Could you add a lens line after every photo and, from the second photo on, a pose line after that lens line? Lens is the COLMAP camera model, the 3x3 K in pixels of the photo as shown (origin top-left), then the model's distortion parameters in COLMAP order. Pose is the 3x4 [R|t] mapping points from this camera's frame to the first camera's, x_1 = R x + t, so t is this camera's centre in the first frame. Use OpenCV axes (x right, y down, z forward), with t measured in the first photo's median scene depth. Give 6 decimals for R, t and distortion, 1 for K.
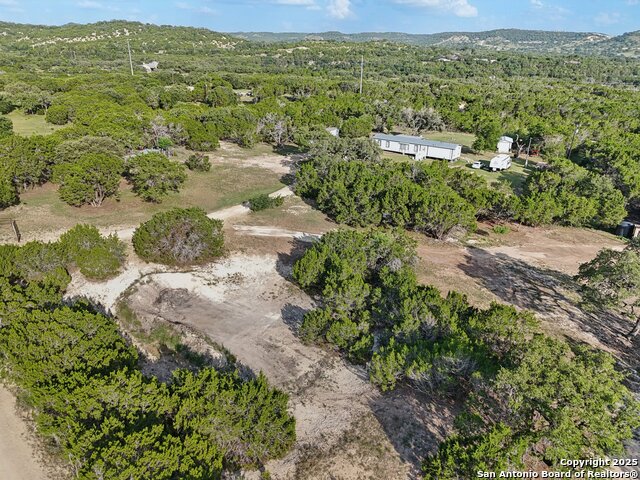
lens RADIAL K [[473.9, 0, 318.1], [0, 473.9, 240.5], [0, 0, 1]] dist [0.058639, -0.051731]
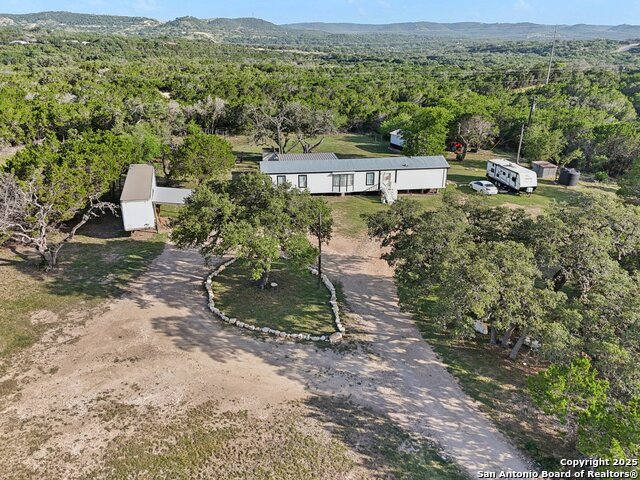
lens RADIAL K [[487.9, 0, 317.0], [0, 487.9, 239.0], [0, 0, 1]] dist [0.065339, -0.059647]
pose [[0.692876, -0.287861, 0.661104, -0.210182], [0.280275, 0.952276, 0.120899, -0.255442], [-0.664356, 0.101522, 0.740490, 0.823538]]
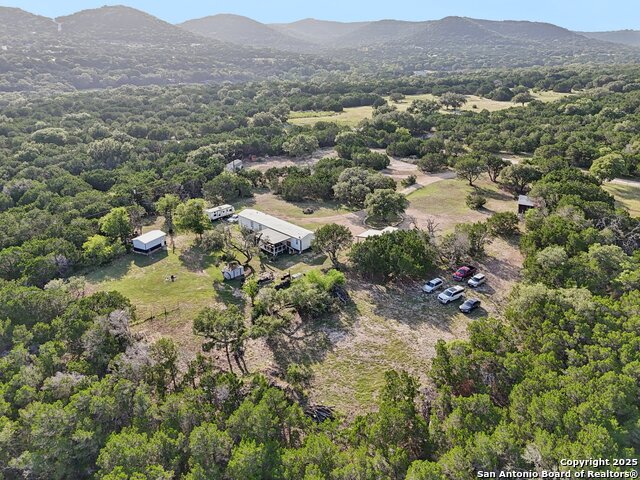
lens RADIAL K [[476.3, 0, 317.9], [0, 476.3, 240.4], [0, 0, 1]] dist [0.064621, -0.052828]
pose [[-0.992479, -0.063728, 0.104523, 0.033757], [0.028446, 0.710395, 0.703228, -1.018087], [-0.119068, 0.700912, -0.703239, 2.047321]]
